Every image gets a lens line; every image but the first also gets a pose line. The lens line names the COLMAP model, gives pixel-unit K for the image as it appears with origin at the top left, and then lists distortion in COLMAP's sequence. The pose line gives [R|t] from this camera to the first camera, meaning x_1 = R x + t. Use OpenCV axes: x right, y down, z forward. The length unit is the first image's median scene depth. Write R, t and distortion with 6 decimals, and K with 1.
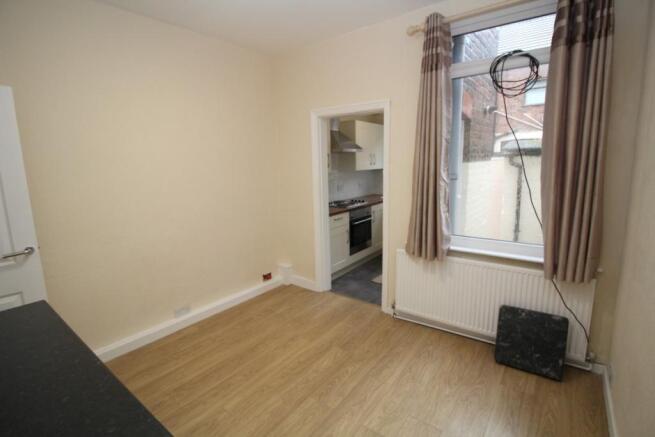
lens RADIAL K [[318.8, 0, 327.5], [0, 318.8, 218.5], [0, 0, 1]] dist [-0.000570, -0.000118]
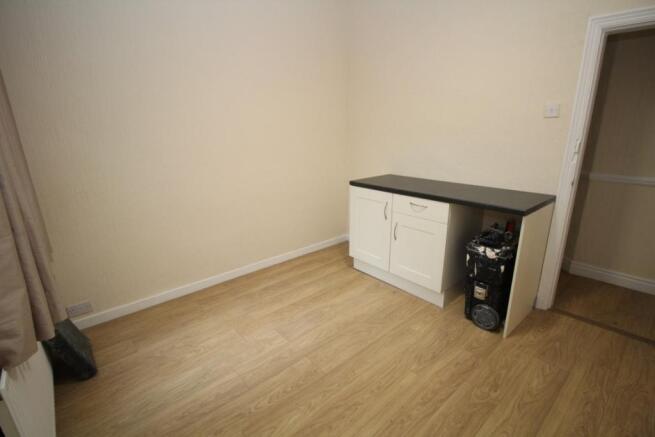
lens RADIAL K [[318.8, 0, 327.5], [0, 318.8, 218.5], [0, 0, 1]] dist [-0.000570, -0.000118]
pose [[-0.978022, -0.019707, 0.207570, -0.225350], [0.075301, 0.894949, 0.439768, -0.233297], [-0.194431, 0.445733, -0.873796, 1.490267]]
